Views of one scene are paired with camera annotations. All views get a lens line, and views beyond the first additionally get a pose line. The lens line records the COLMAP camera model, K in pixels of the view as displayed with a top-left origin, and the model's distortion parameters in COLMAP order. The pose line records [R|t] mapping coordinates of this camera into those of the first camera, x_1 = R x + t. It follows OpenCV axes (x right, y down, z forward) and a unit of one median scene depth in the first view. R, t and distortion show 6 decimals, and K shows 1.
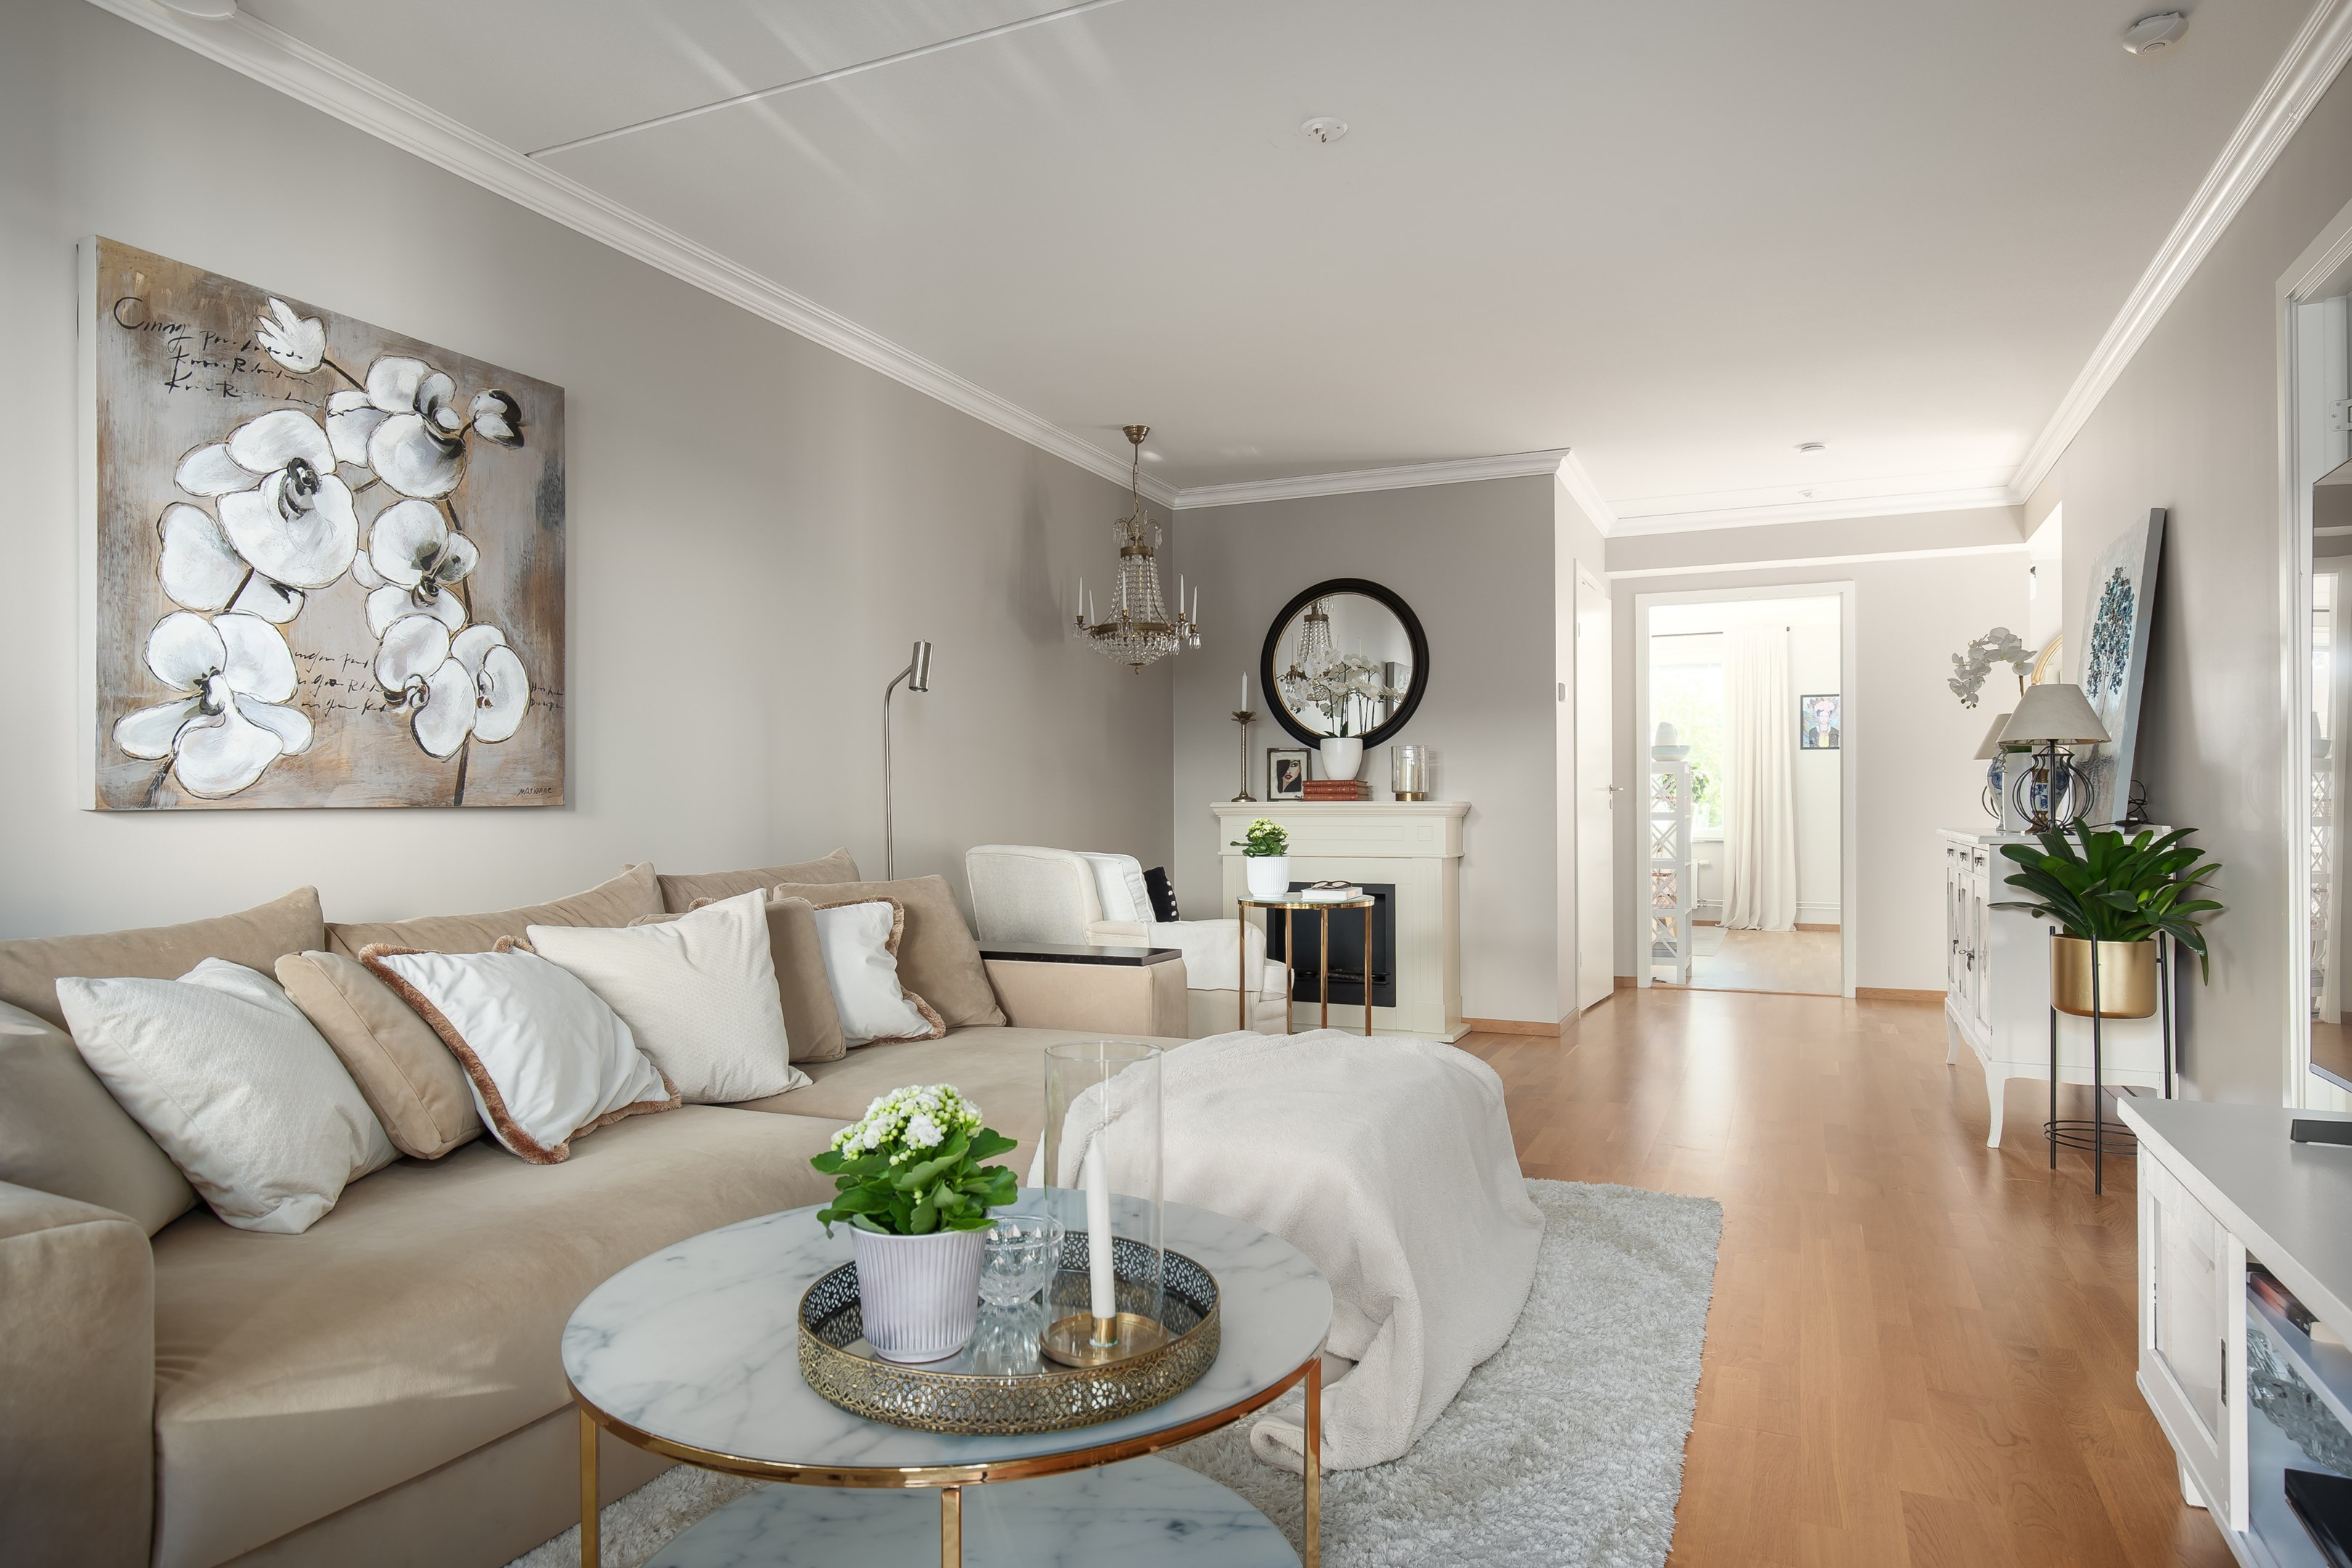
lens RADIAL K [[1372.5, 0, 1185.0], [0, 1372.5, 816.0], [0, 0, 1]] dist [-0.000766, -0.002791]
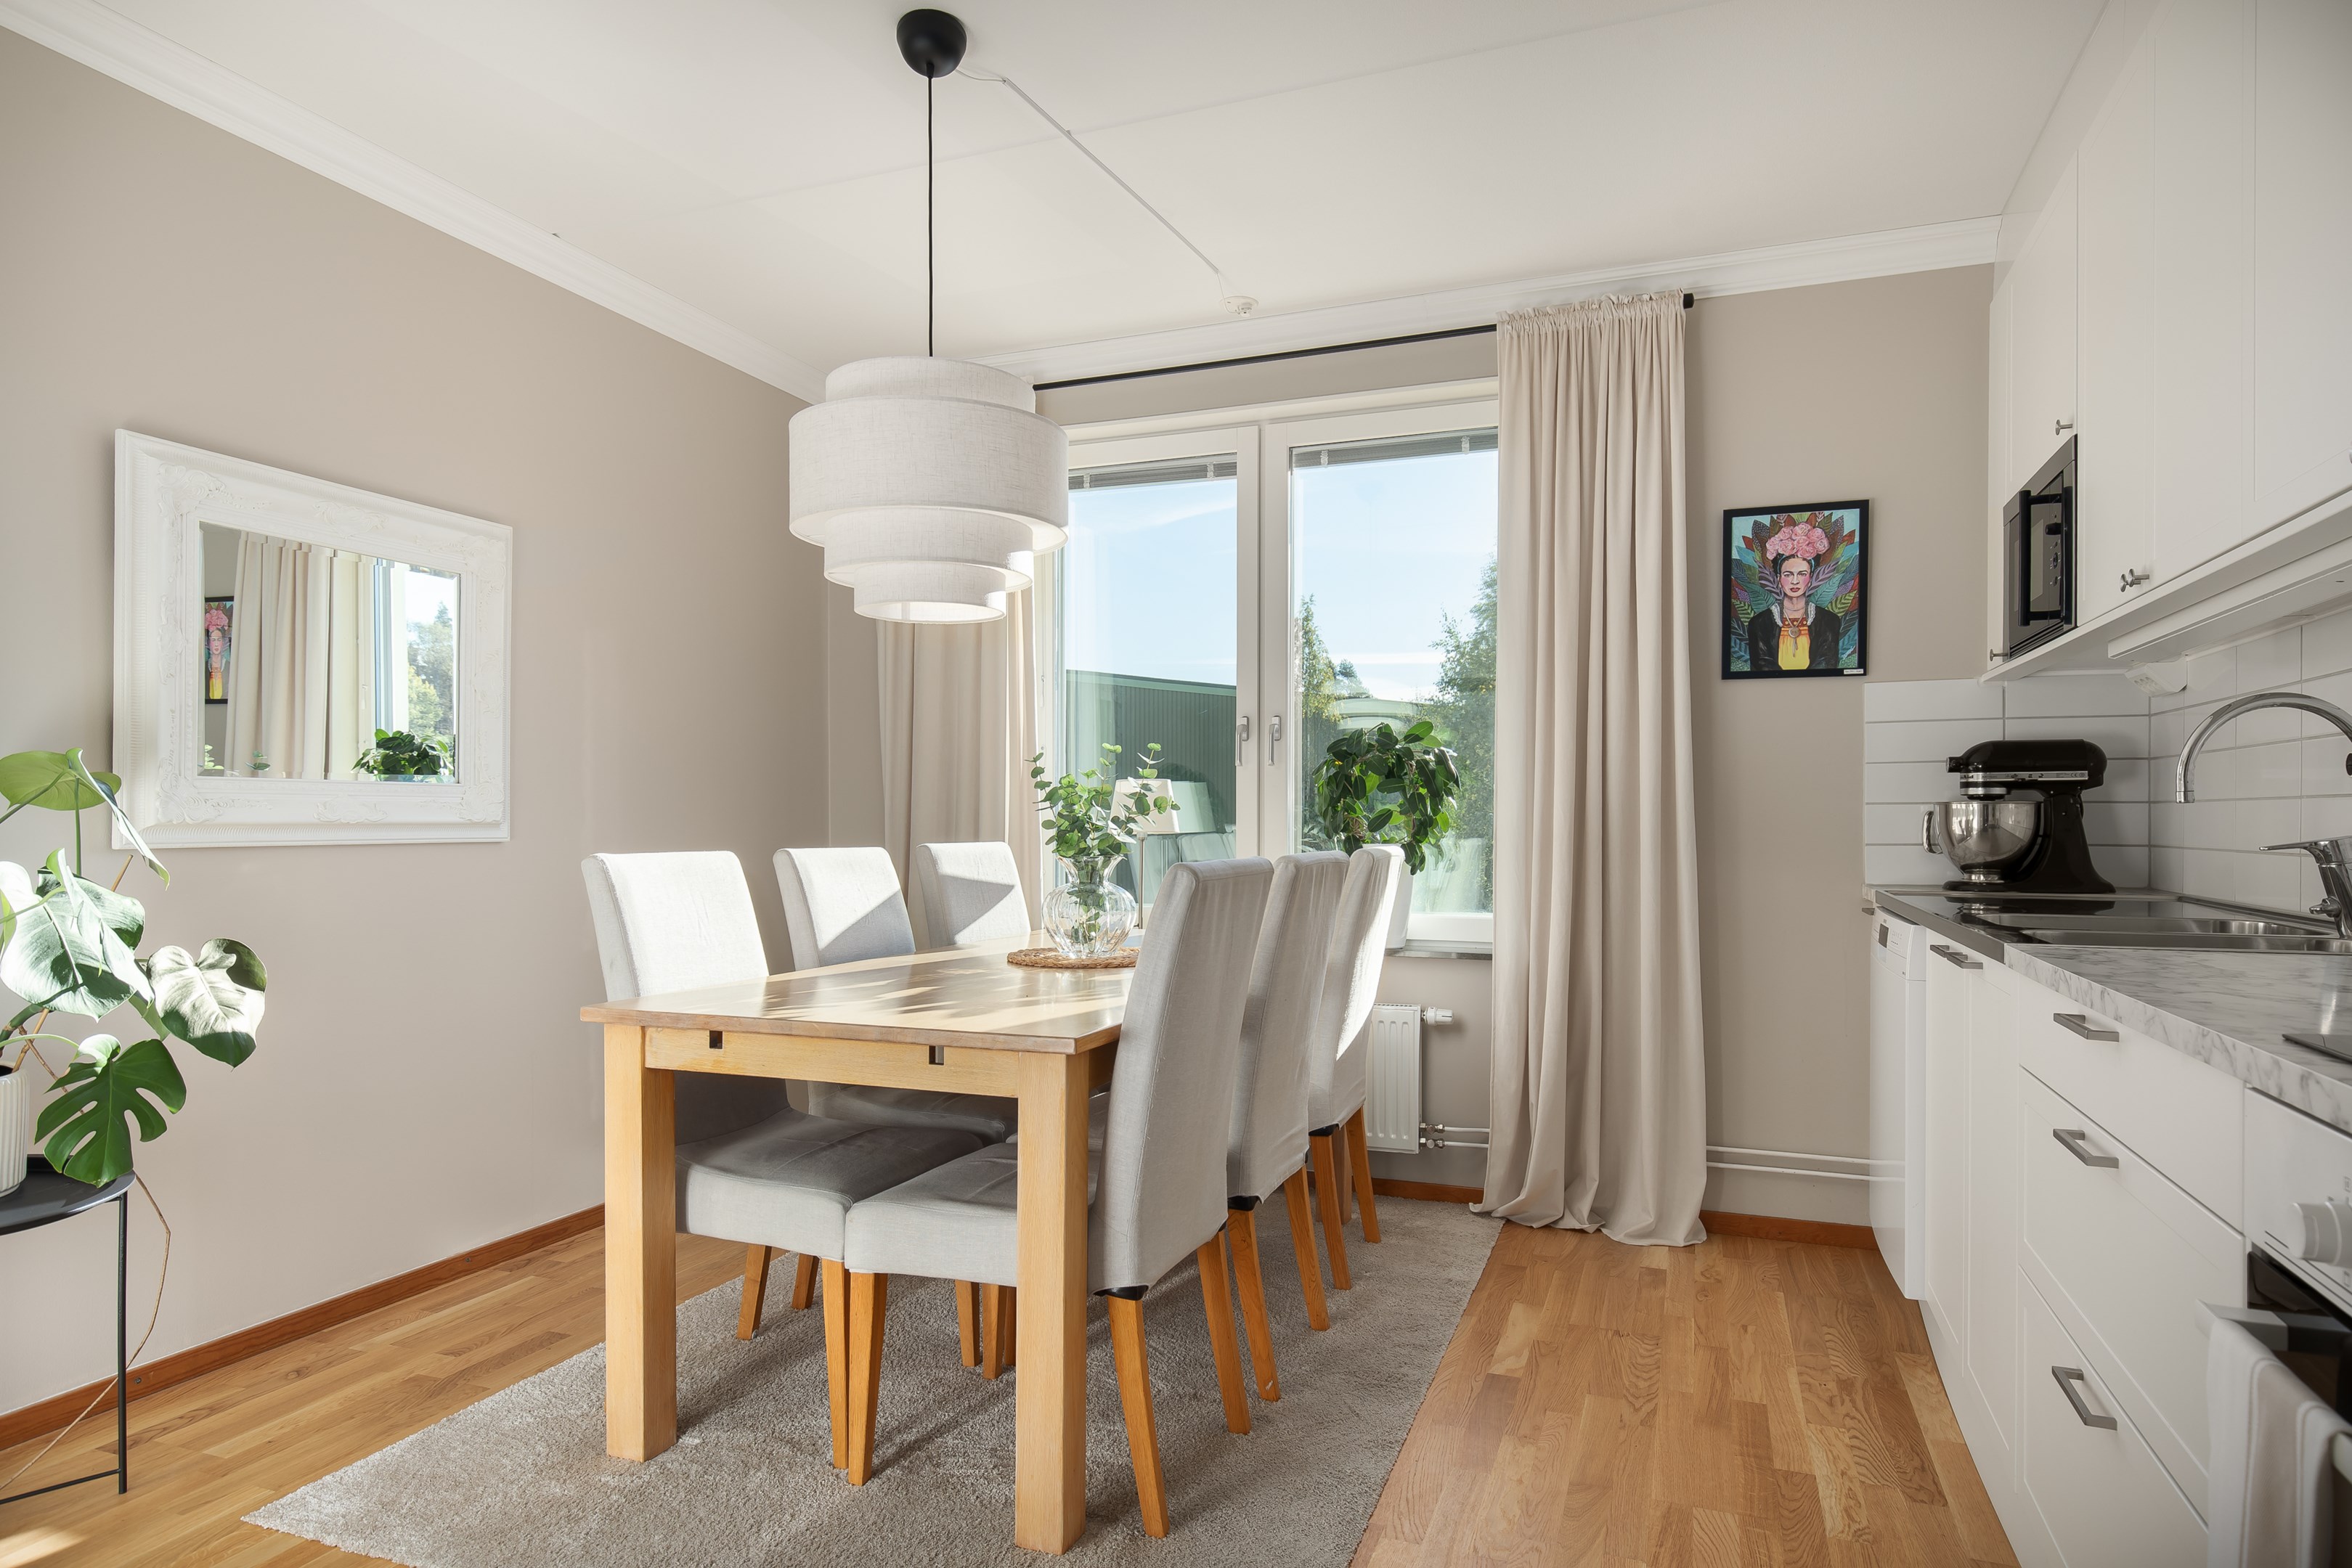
lens RADIAL K [[1322.2, 0, 1180.9], [0, 1322.2, 831.6], [0, 0, 1]] dist [0.002864, -0.001229]
pose [[0.998632, 0.003891, 0.052139, 0.306056], [-0.004053, 0.999987, 0.002990, -0.013085], [-0.052126, -0.003197, 0.998635, 0.697663]]
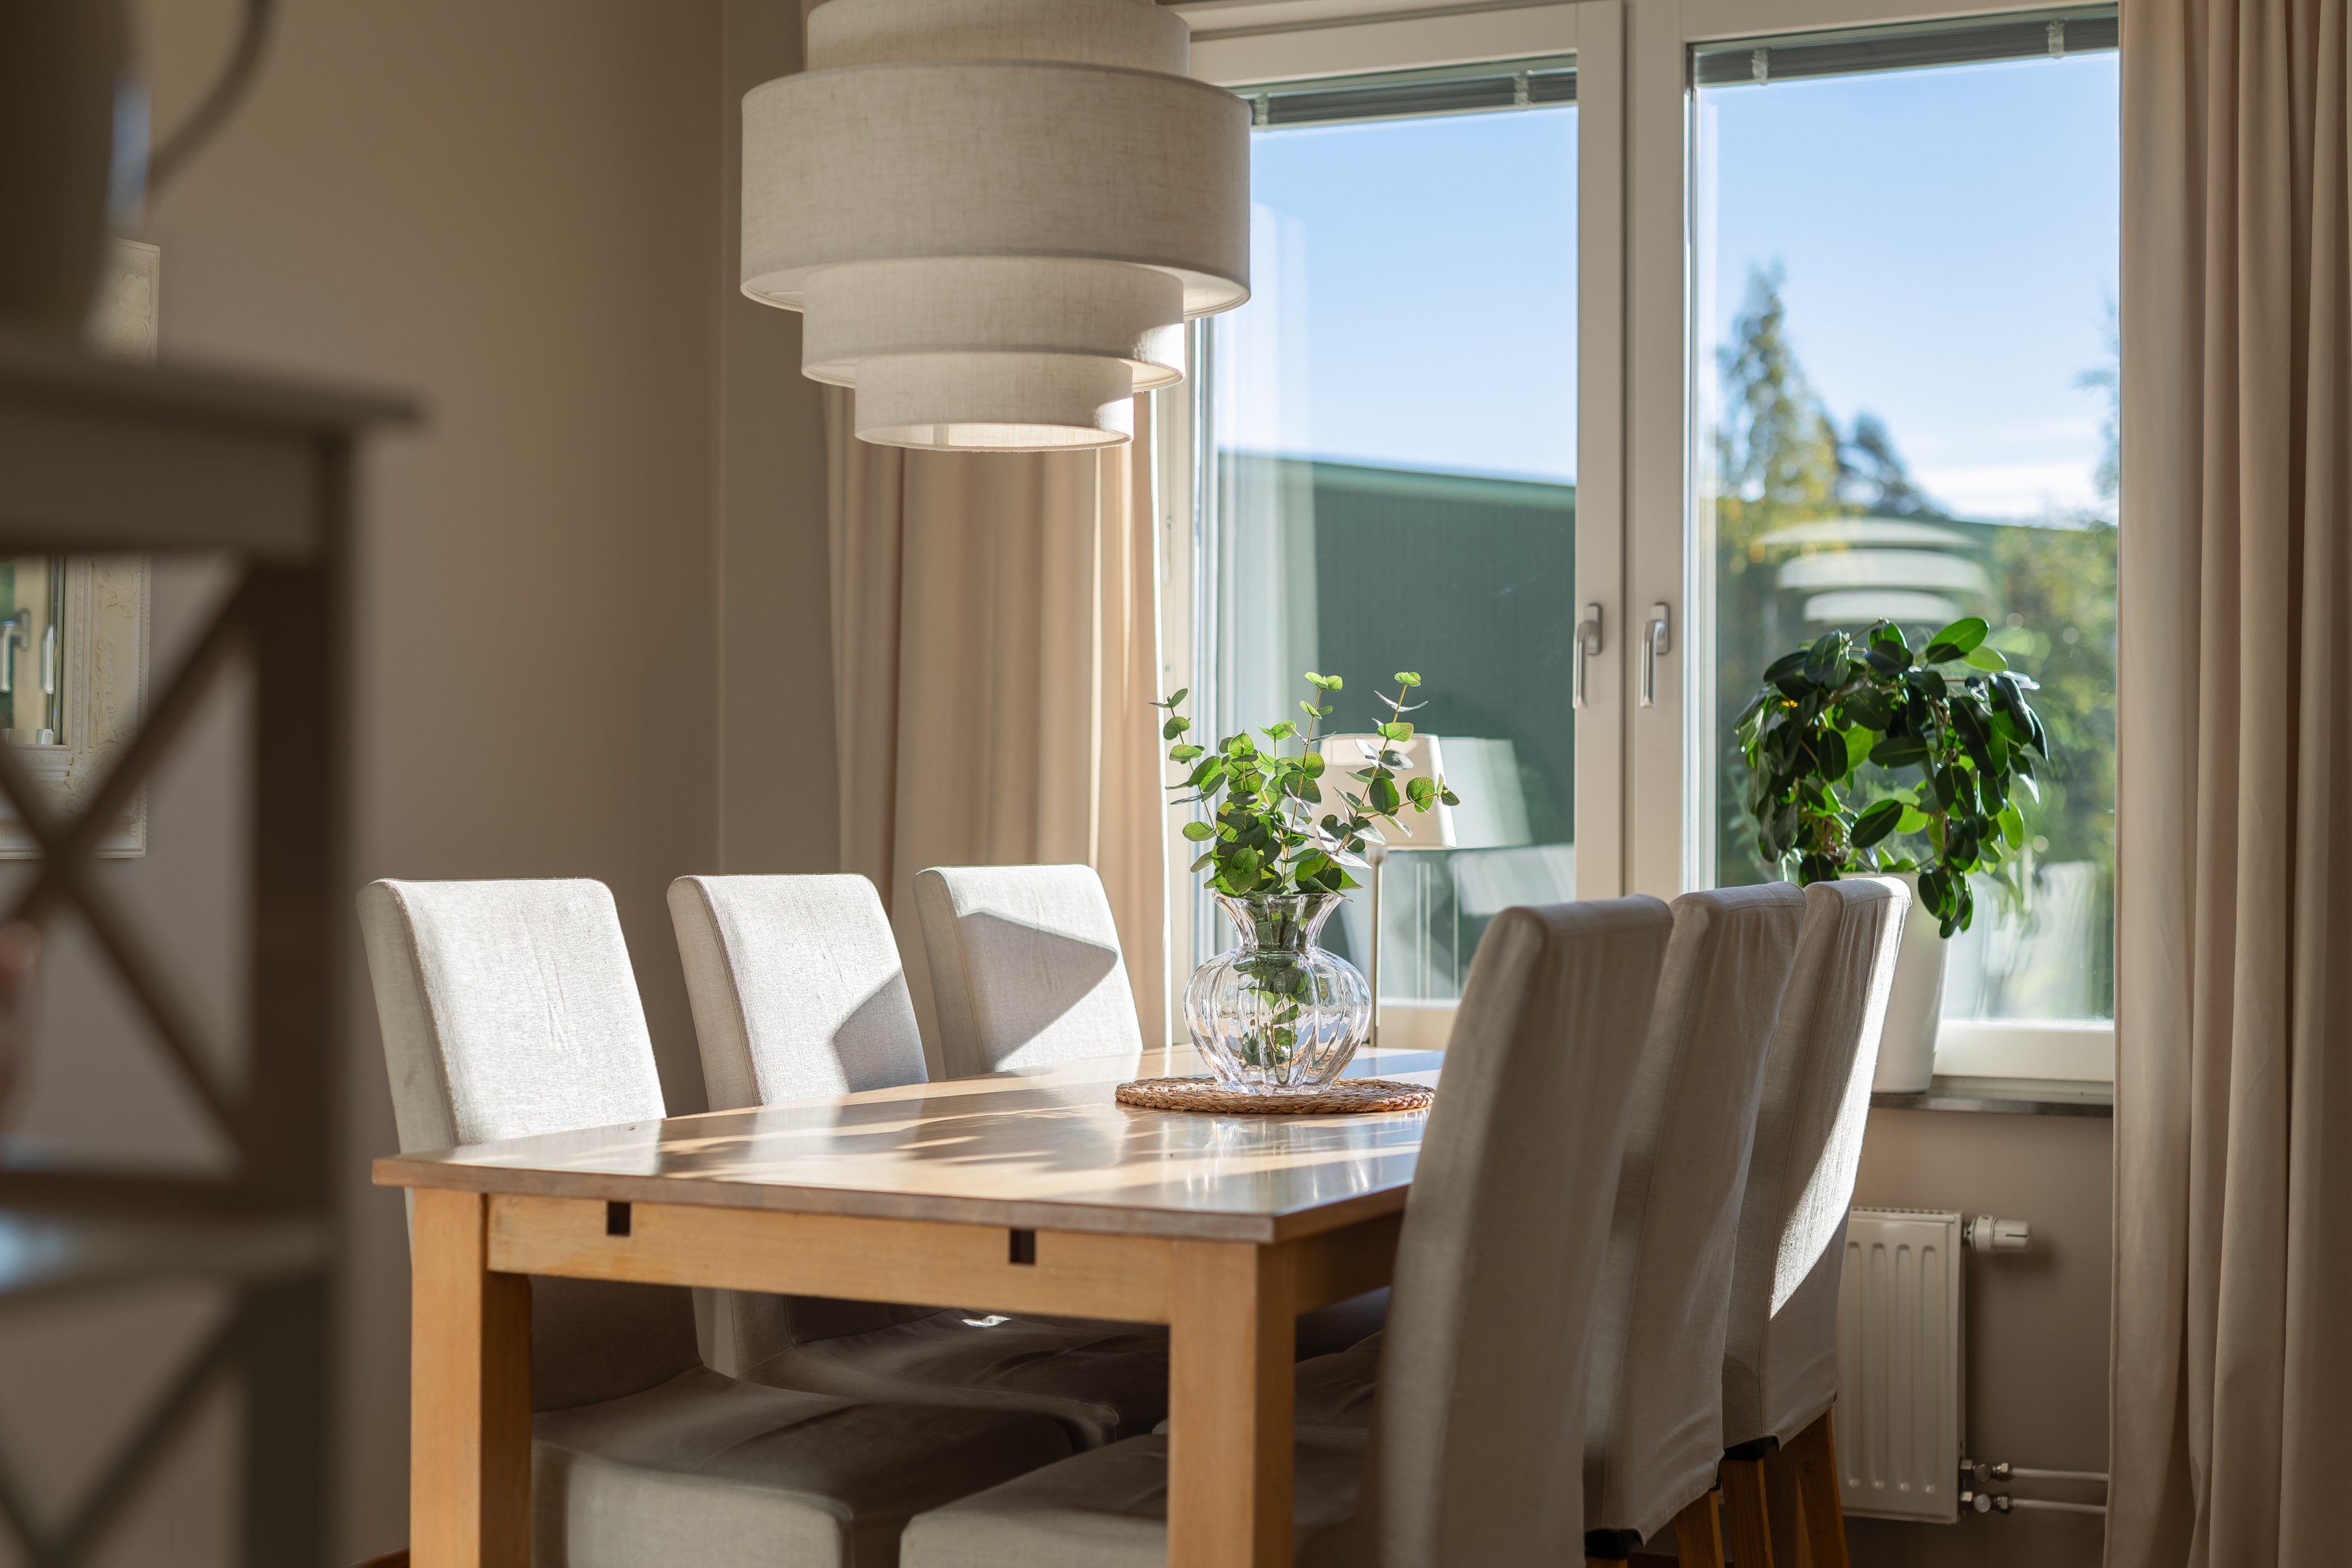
lens RADIAL K [[3354.9, 0, 1162.7], [0, 3354.9, 739.0], [0, 0, 1]] dist [-0.025936, 0.071926]
pose [[0.999404, 0.007845, -0.033609, 0.300938], [-0.008699, 0.999641, -0.025349, -0.014372], [0.033399, 0.025626, 0.999114, 0.619181]]
